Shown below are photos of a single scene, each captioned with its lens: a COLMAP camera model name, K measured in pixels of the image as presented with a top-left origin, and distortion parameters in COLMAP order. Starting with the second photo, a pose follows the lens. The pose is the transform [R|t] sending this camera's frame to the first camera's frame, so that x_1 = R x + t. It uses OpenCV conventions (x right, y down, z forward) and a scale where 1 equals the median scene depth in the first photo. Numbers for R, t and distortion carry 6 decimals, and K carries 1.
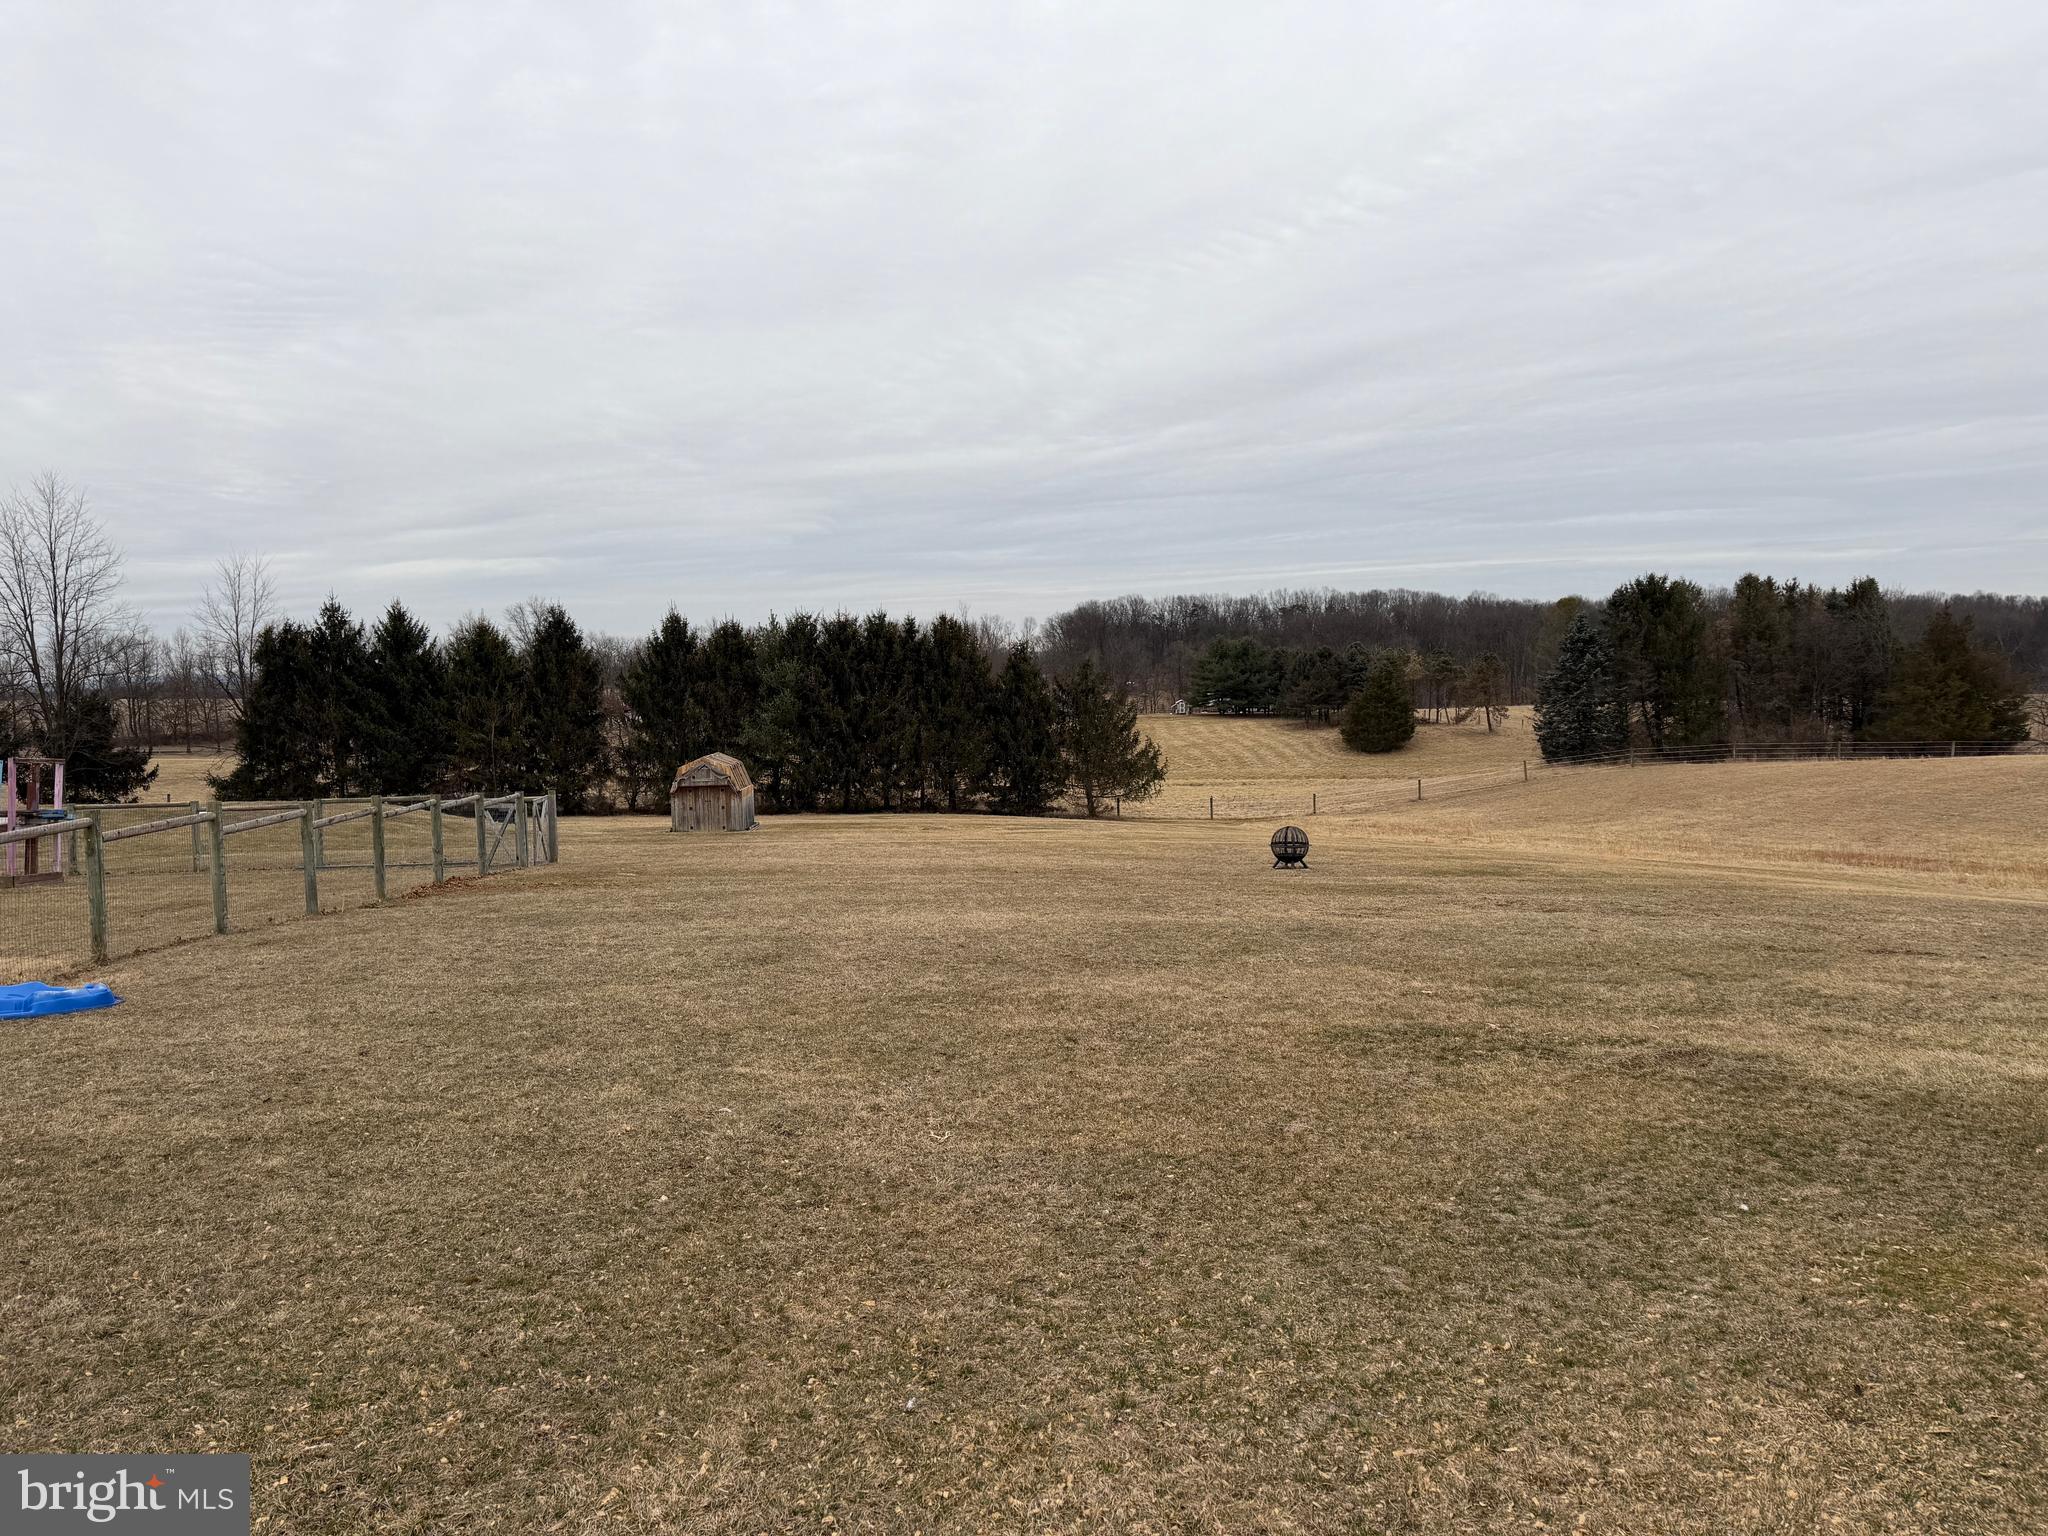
lens RADIAL K [[1426.8, 0, 1033.7], [0, 1426.8, 768.9], [0, 0, 1]] dist [0.078443, -0.078888]
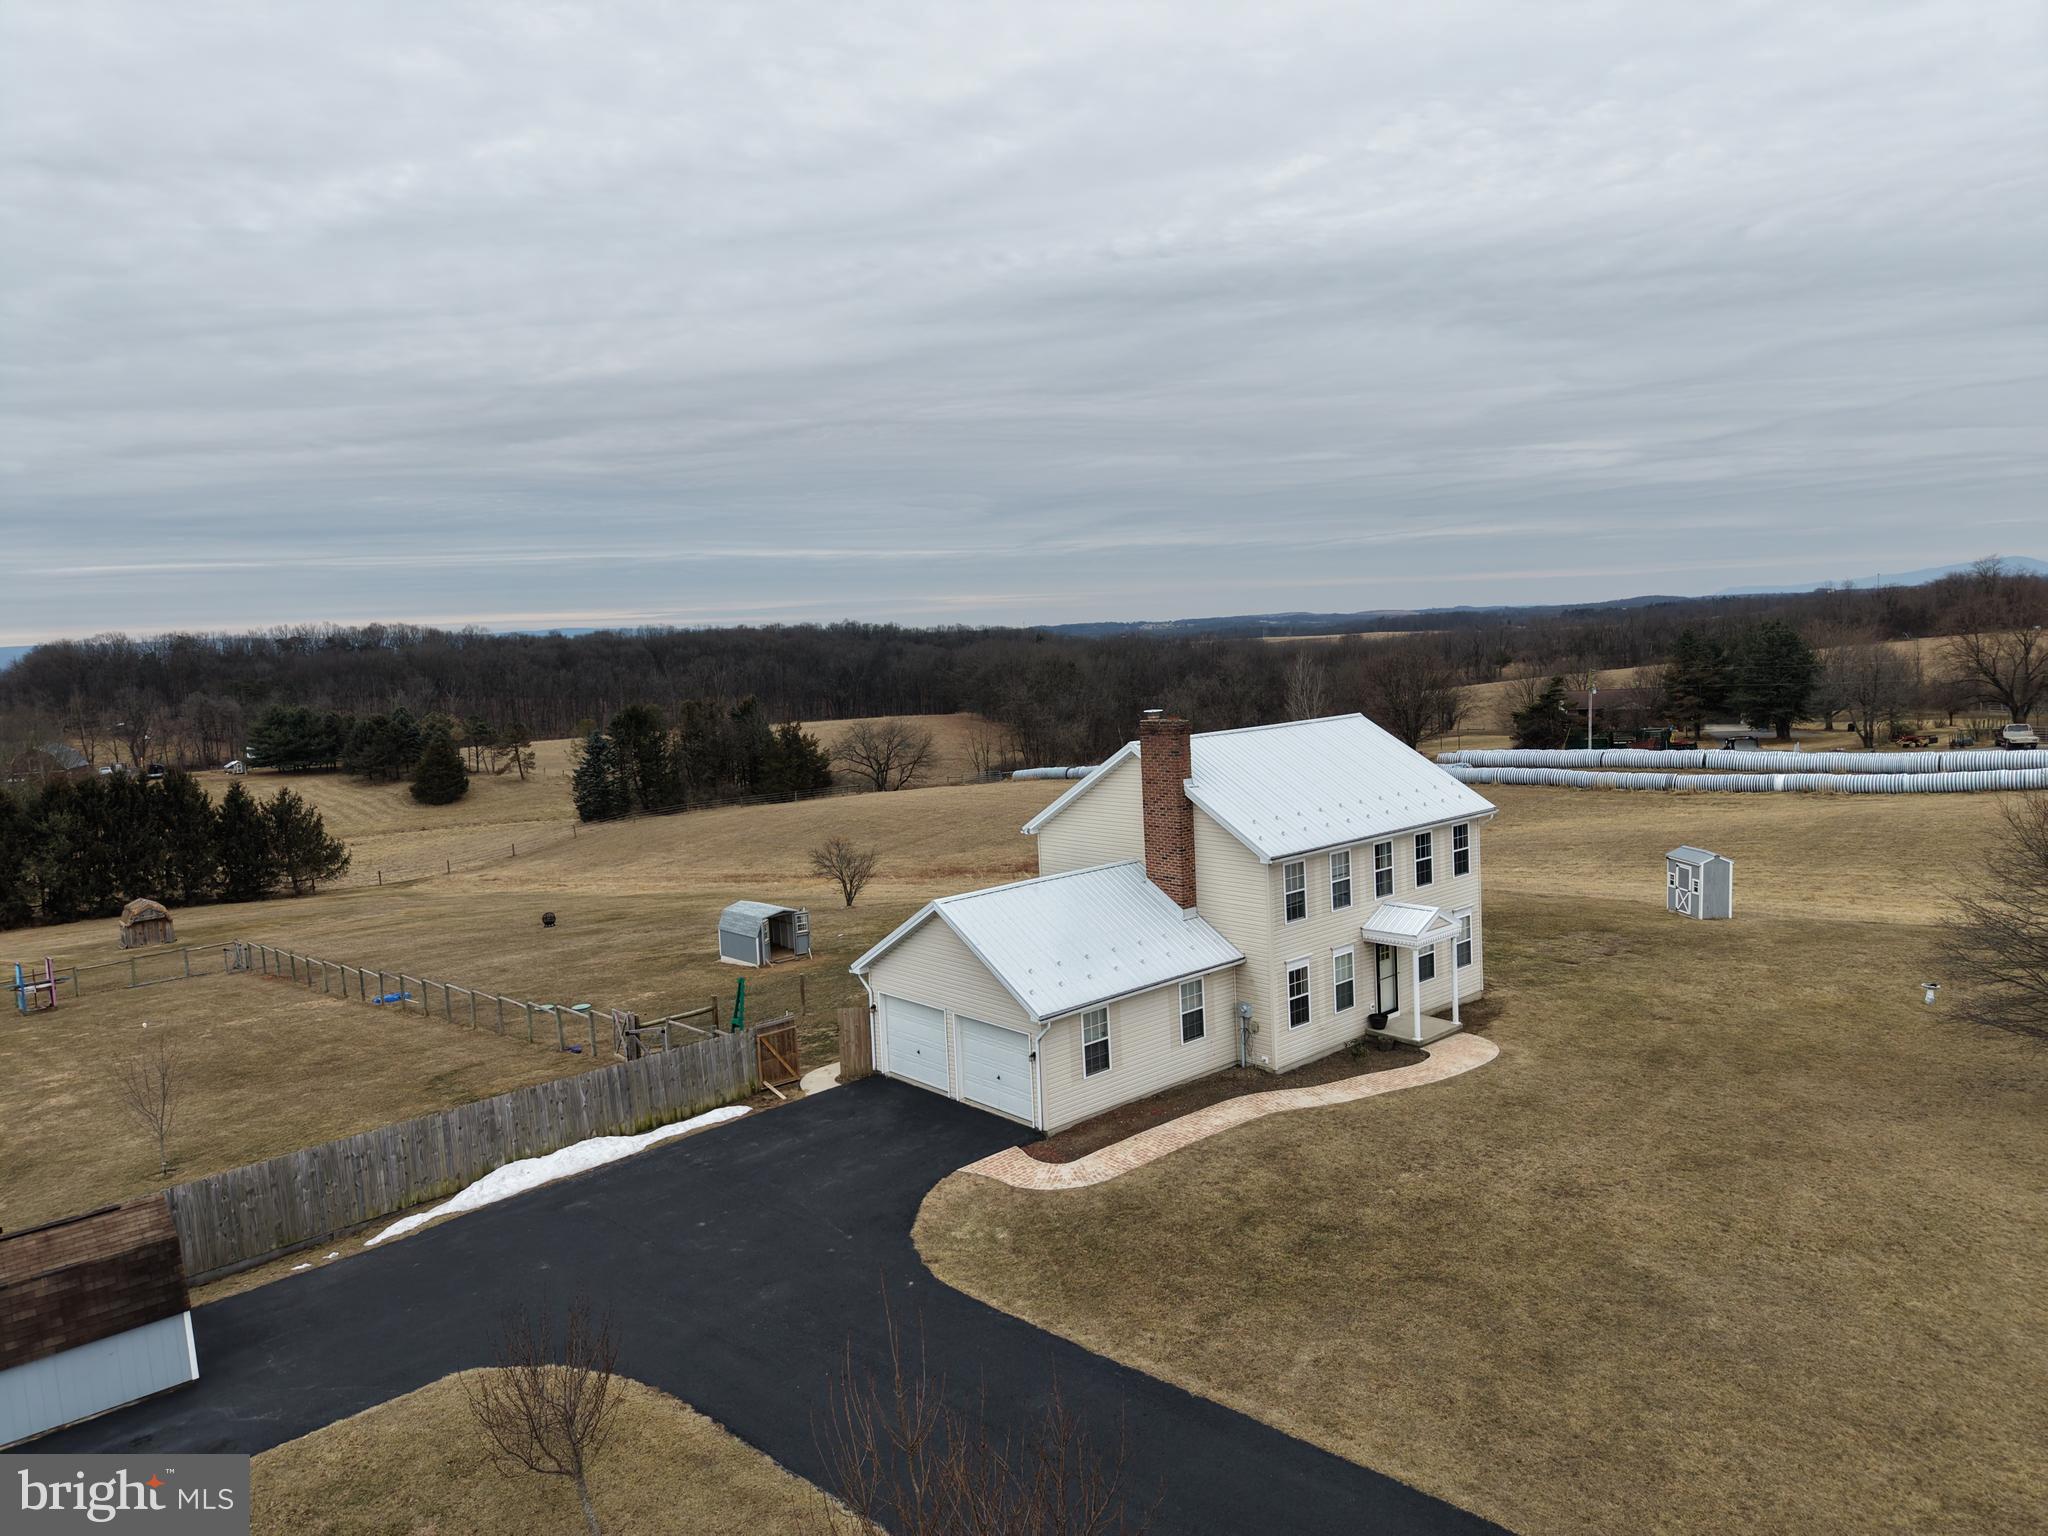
lens RADIAL K [[1369.5, 0, 1029.0], [0, 1369.5, 757.4], [0, 0, 1]] dist [0.012452, -0.004733]
pose [[0.766330, -0.069021, 0.638728, -0.295167], [0.067604, 0.997356, 0.026665, -0.100648], [-0.638880, 0.022747, 0.768970, -0.627126]]
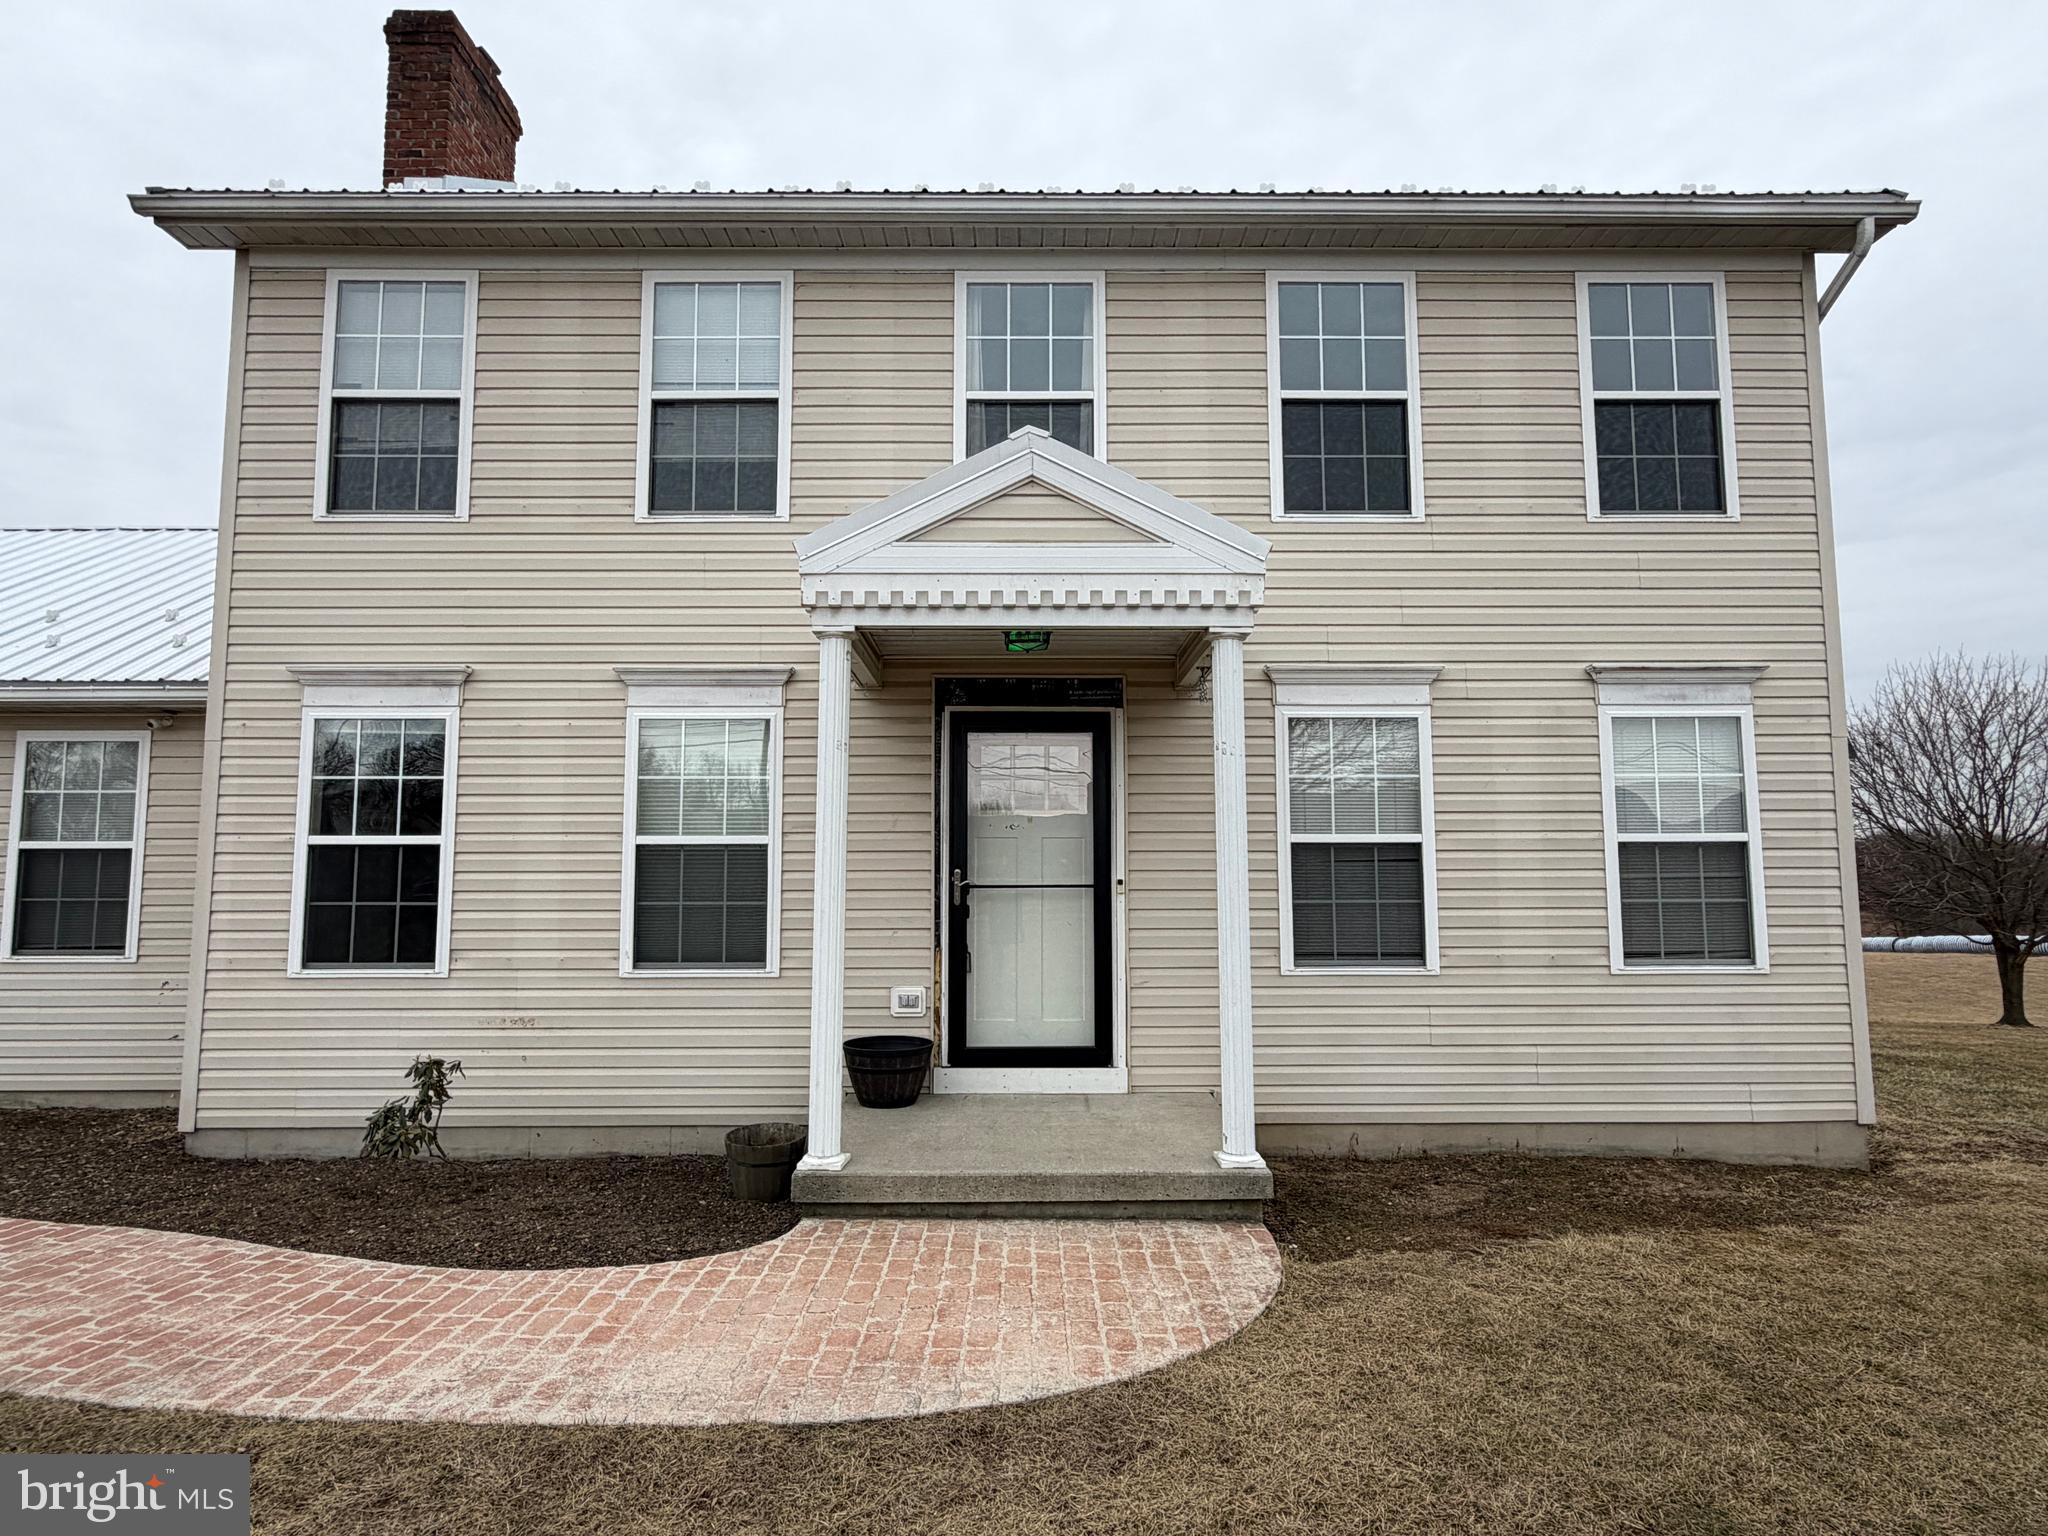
lens RADIAL K [[1164.5, 0, 1027.5], [0, 1164.5, 769.3], [0, 0, 1]] dist [-0.004871, -0.005374]
pose [[0.999580, 0.019525, -0.021407, 0.090981], [-0.022499, 0.988595, -0.148912, -0.001642], [0.018255, 0.149331, 0.988619, -0.430403]]
